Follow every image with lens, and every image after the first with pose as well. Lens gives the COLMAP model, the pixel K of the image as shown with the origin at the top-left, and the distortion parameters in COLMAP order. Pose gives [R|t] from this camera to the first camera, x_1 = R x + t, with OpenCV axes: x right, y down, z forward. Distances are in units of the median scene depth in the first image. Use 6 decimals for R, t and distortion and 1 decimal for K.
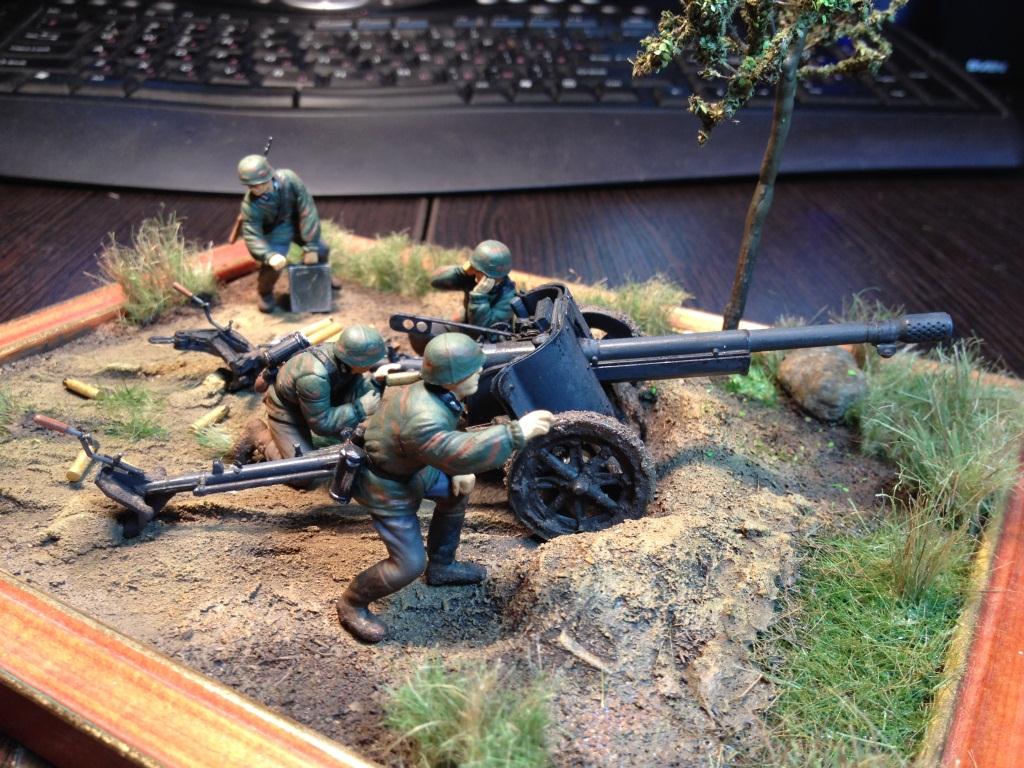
lens RADIAL K [[992.3, 0, 512.0], [0, 992.3, 384.0], [0, 0, 1]] dist [0.103379, -0.319282]
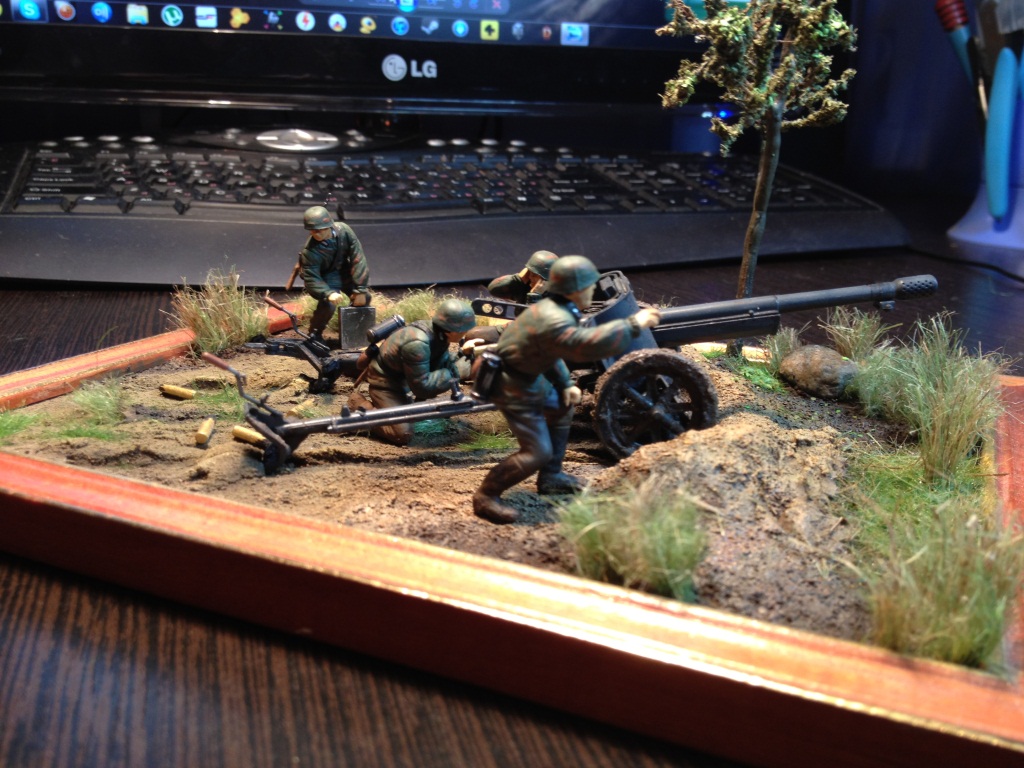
lens RADIAL K [[984.3, 0, 509.1], [0, 984.3, 385.6], [0, 0, 1]] dist [0.105864, -0.279929]
pose [[0.995252, -0.026792, 0.093576, -0.202242], [0.043261, 0.982956, -0.178678, 0.255120], [-0.087194, 0.181877, 0.979448, -0.138261]]
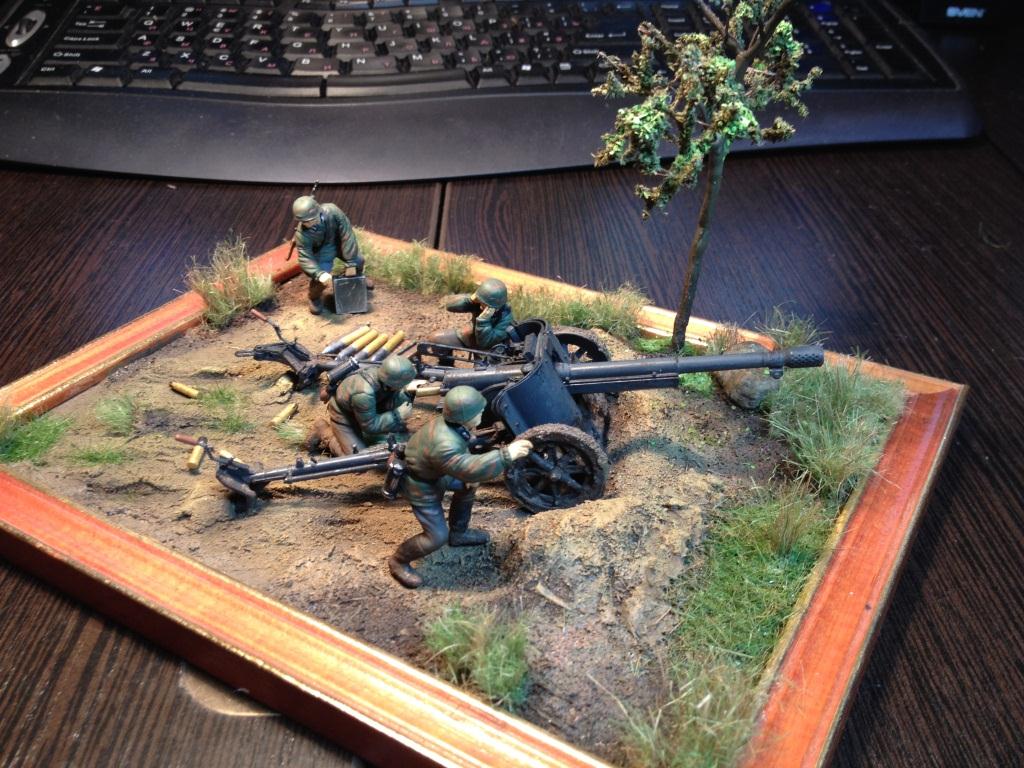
lens RADIAL K [[984.8, 0, 515.3], [0, 984.8, 380.8], [0, 0, 1]] dist [0.090550, -0.218003]
pose [[0.999850, -0.011785, -0.012673, 0.028741], [0.013015, 0.994712, 0.101872, -0.163616], [0.011406, -0.102021, 0.994717, -0.361607]]
